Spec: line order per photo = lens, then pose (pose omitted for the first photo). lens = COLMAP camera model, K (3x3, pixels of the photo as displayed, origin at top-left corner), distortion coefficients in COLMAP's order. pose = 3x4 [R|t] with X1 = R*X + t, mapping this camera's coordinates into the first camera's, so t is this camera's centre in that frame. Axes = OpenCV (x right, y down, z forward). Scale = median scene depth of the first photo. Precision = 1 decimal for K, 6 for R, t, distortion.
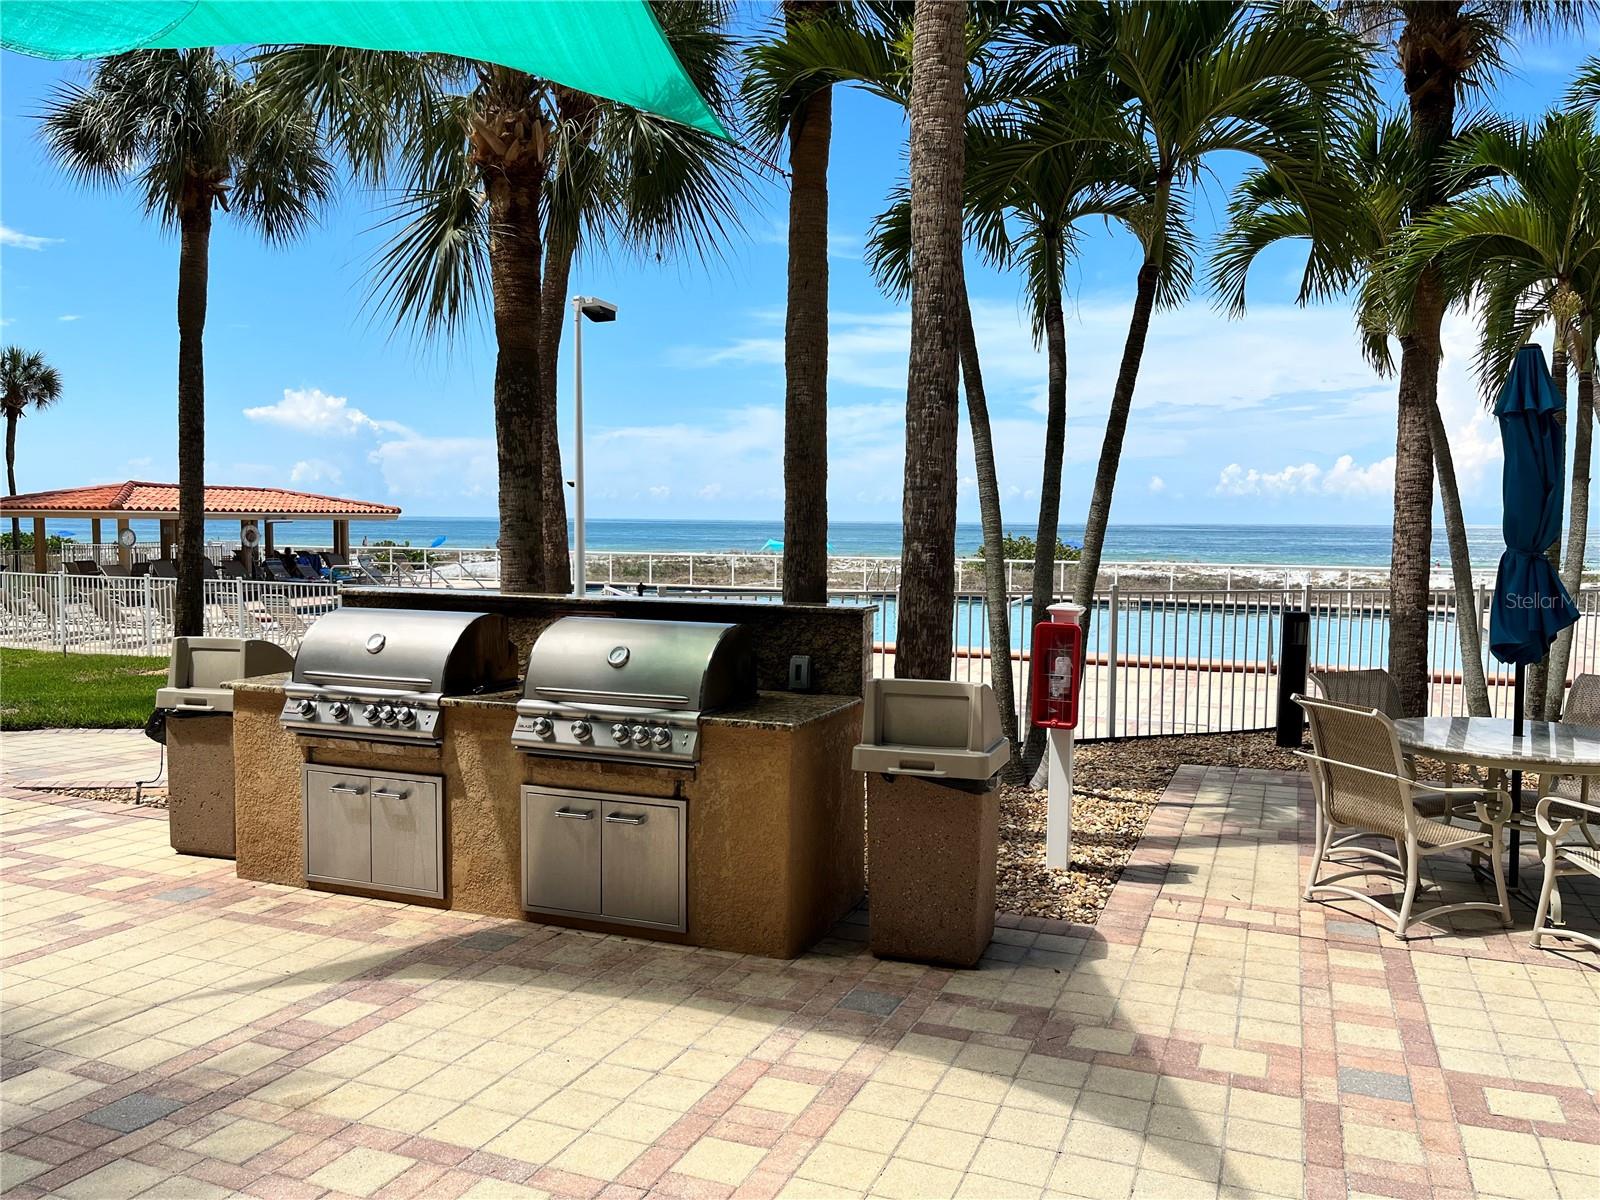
lens RADIAL K [[1213.2, 0, 811.4], [0, 1213.2, 594.9], [0, 0, 1]] dist [0.069513, -0.094815]
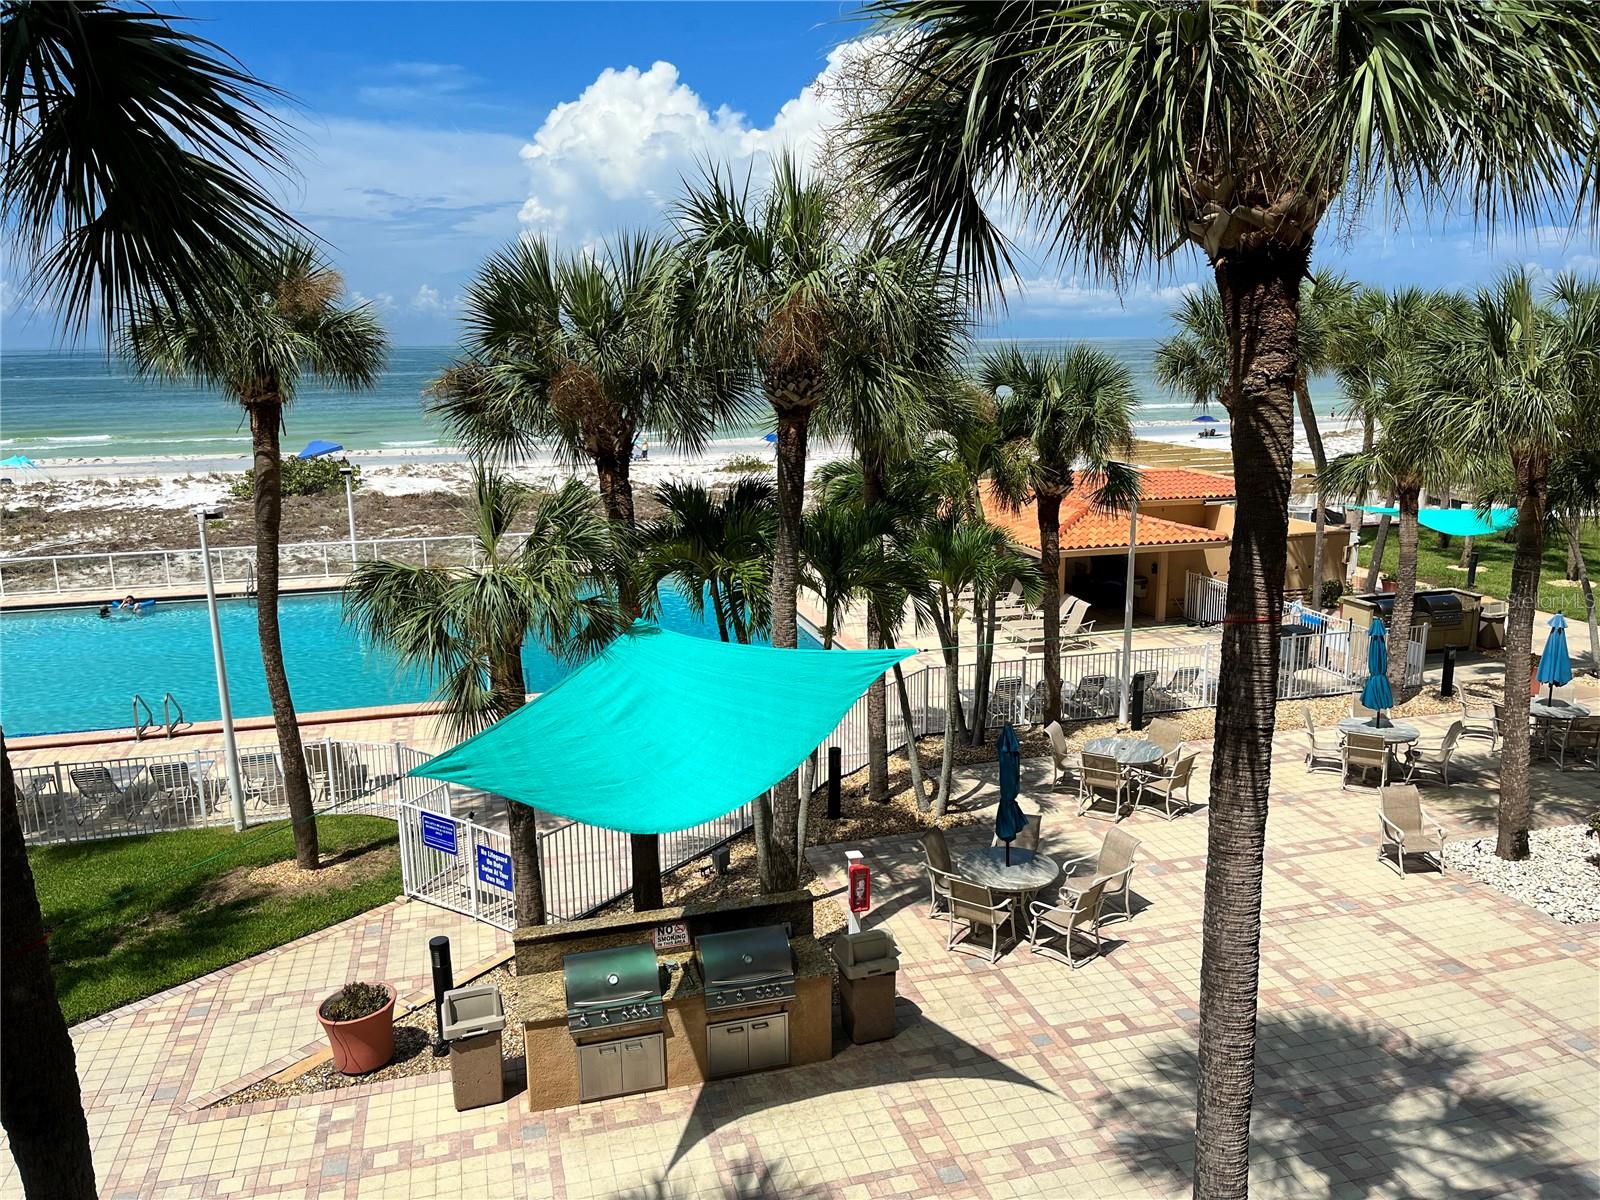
lens RADIAL K [[1213.2, 0, 809.5], [0, 1213.2, 607.2], [0, 0, 1]] dist [0.069513, -0.094815]
pose [[0.790714, -0.147243, 0.594214, -1.288204], [0.056071, 0.983983, 0.169214, -0.945372], [-0.609612, -0.100482, 0.786306, -0.765836]]
